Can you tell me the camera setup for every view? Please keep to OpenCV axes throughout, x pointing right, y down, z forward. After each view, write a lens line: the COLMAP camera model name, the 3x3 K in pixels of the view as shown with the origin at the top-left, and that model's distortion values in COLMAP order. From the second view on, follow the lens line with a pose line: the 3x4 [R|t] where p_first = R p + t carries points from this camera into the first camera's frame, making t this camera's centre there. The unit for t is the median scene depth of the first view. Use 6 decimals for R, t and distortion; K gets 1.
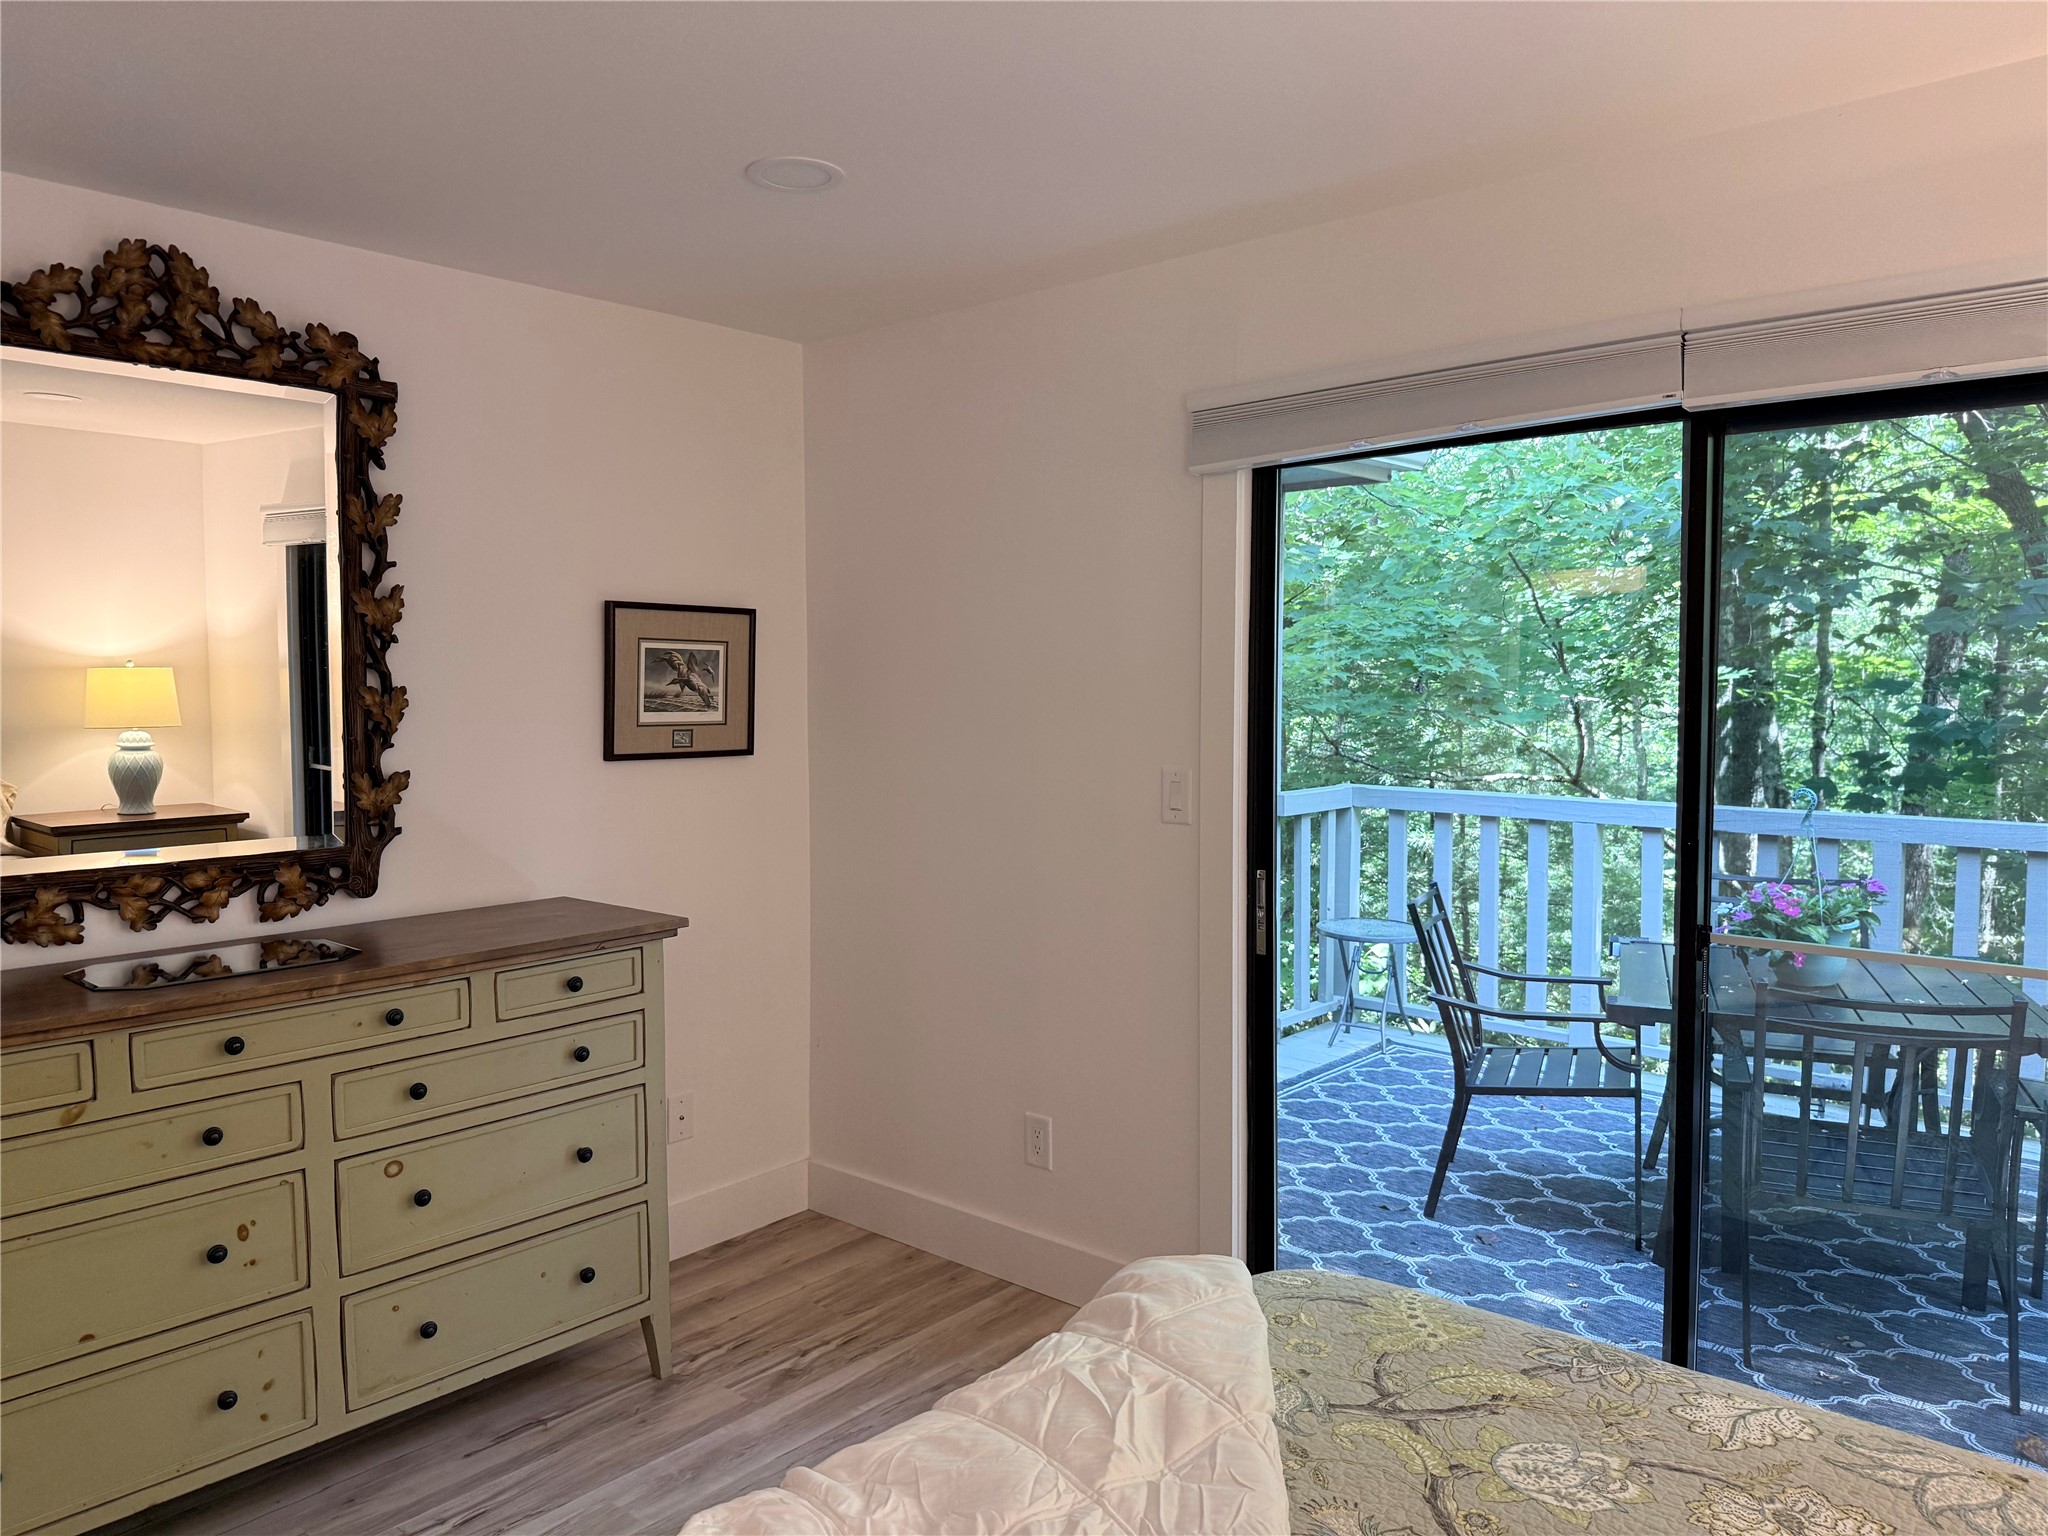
lens RADIAL K [[1434.1, 0, 1027.0], [0, 1434.1, 766.5], [0, 0, 1]] dist [-0.025773, -0.005964]
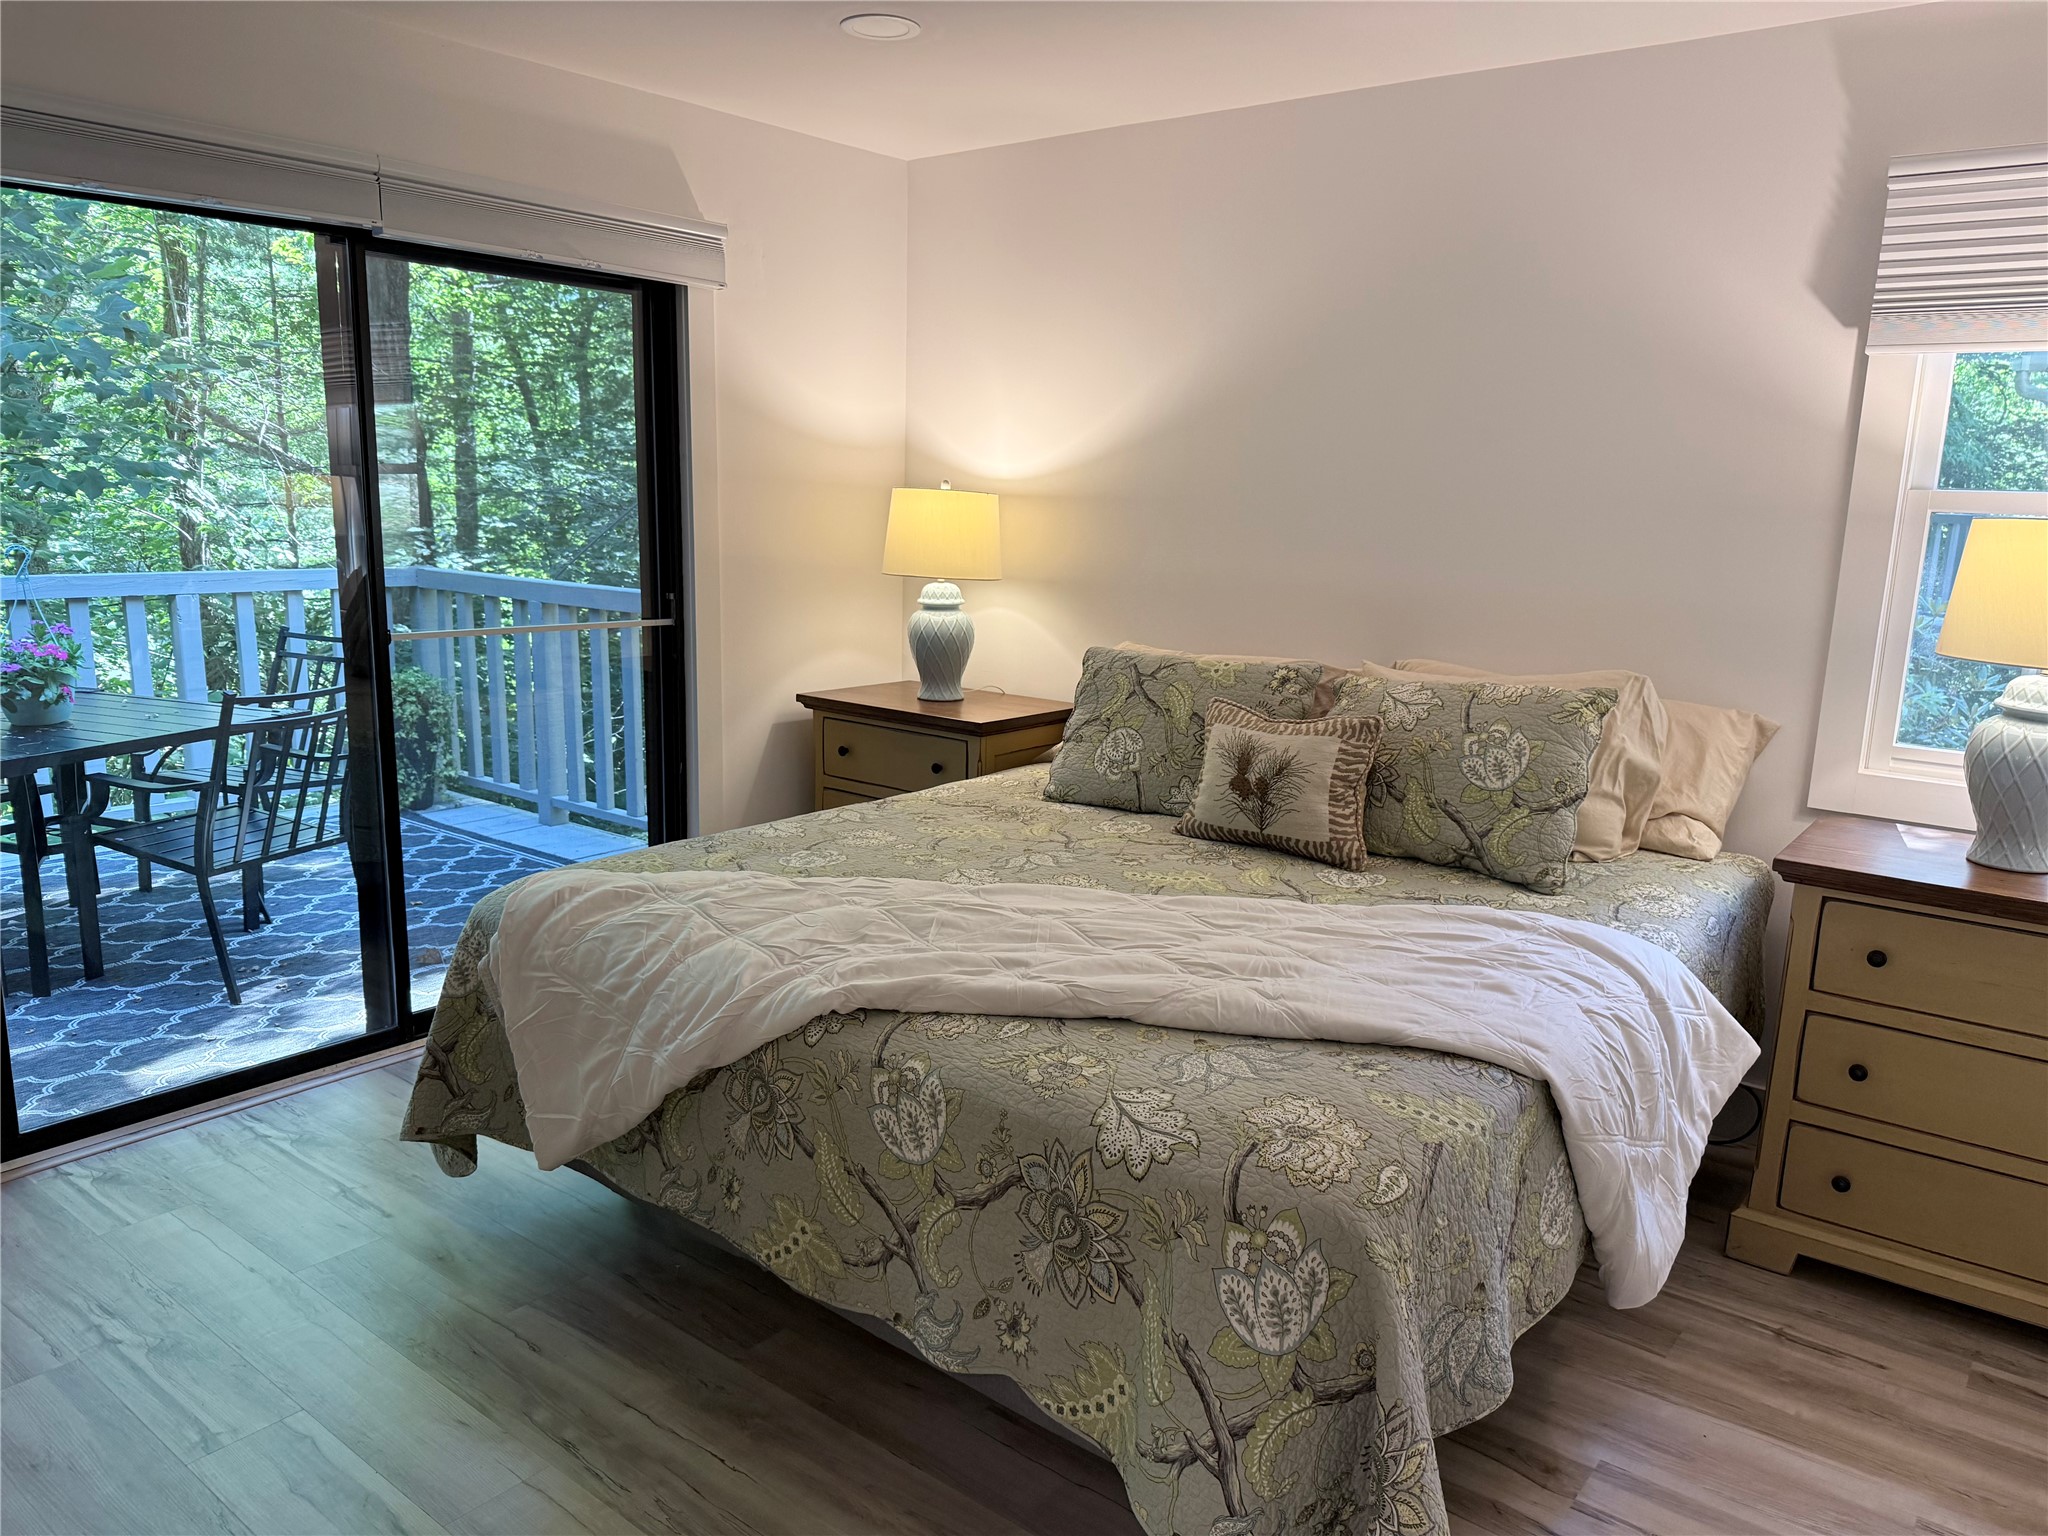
lens RADIAL K [[1434.1, 0, 1026.5], [0, 1434.1, 773.2], [0, 0, 1]] dist [-0.025773, -0.005964]
pose [[-0.041604, -0.197166, 0.979487, -0.927383], [0.030265, 0.979637, 0.198482, -0.003798], [-0.998676, 0.037902, -0.034790, 0.453823]]
